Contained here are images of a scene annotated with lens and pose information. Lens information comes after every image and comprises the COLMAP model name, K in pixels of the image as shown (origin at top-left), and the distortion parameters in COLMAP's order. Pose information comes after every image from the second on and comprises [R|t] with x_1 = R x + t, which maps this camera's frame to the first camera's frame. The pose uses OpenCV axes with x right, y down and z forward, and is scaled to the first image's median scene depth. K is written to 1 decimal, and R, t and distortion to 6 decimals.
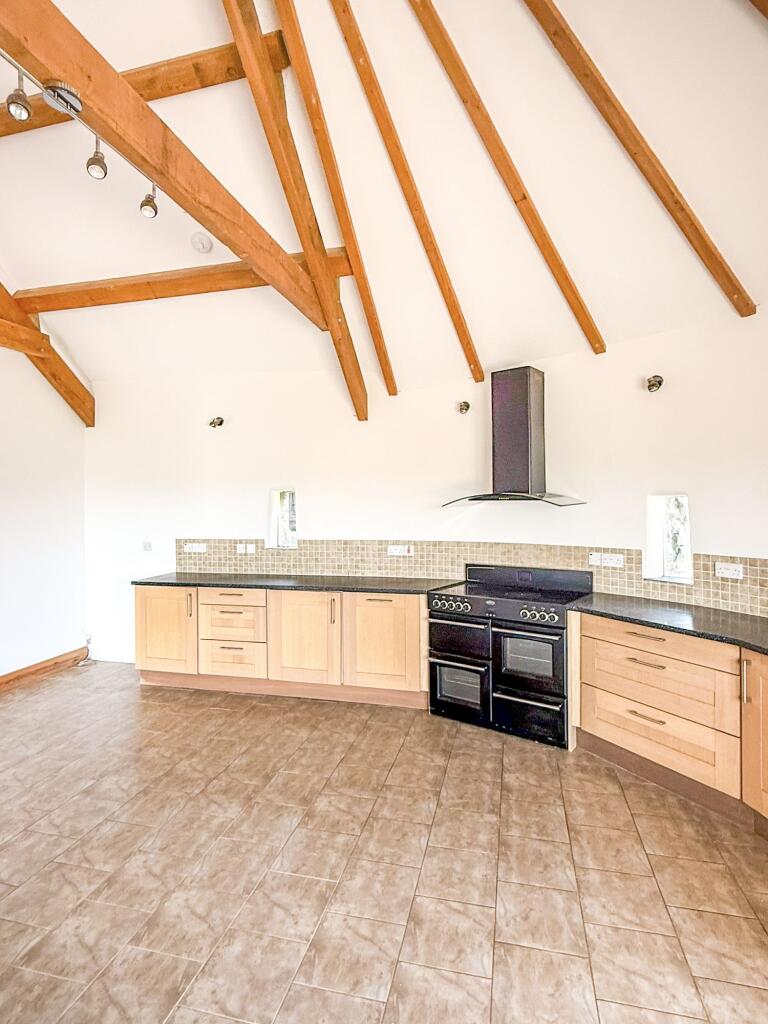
lens RADIAL K [[549.3, 0, 384.0], [0, 549.3, 512.0], [0, 0, 1]] dist [-0.005723, 0.001030]
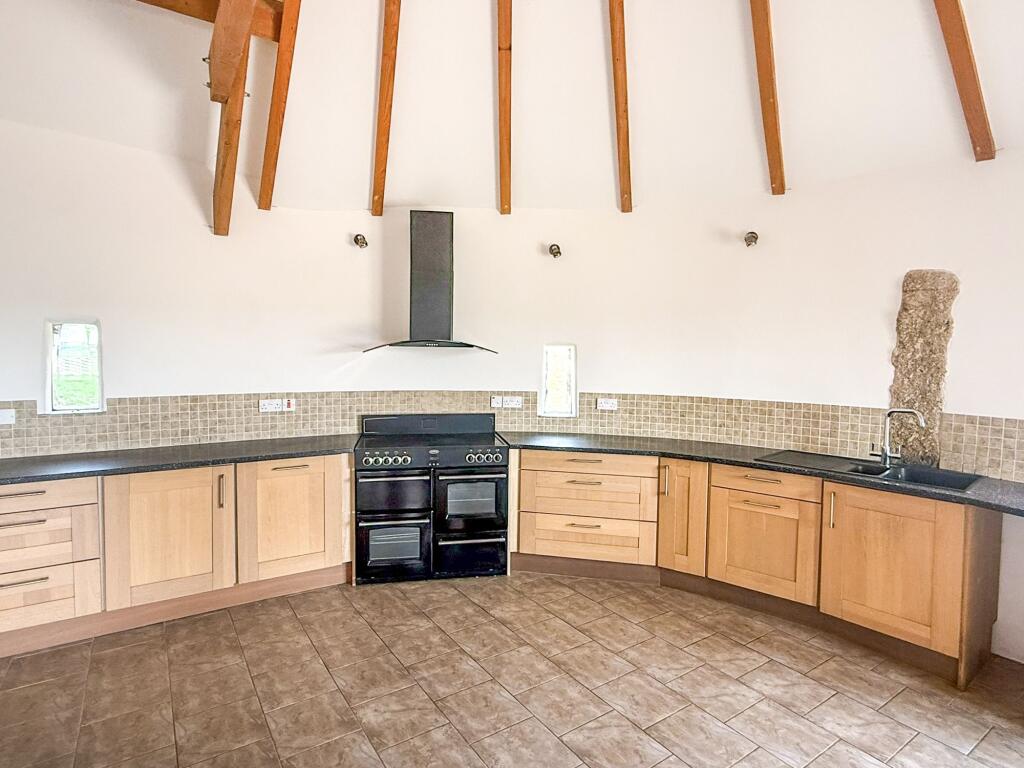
lens RADIAL K [[549.3, 0, 534.6], [0, 549.3, 385.7], [0, 0, 1]] dist [-0.005723, 0.001030]
pose [[0.660546, -0.031809, 0.750111, -0.413268], [-0.005367, 0.998877, 0.047084, 0.000885], [-0.750766, -0.035126, 0.659633, 0.224396]]
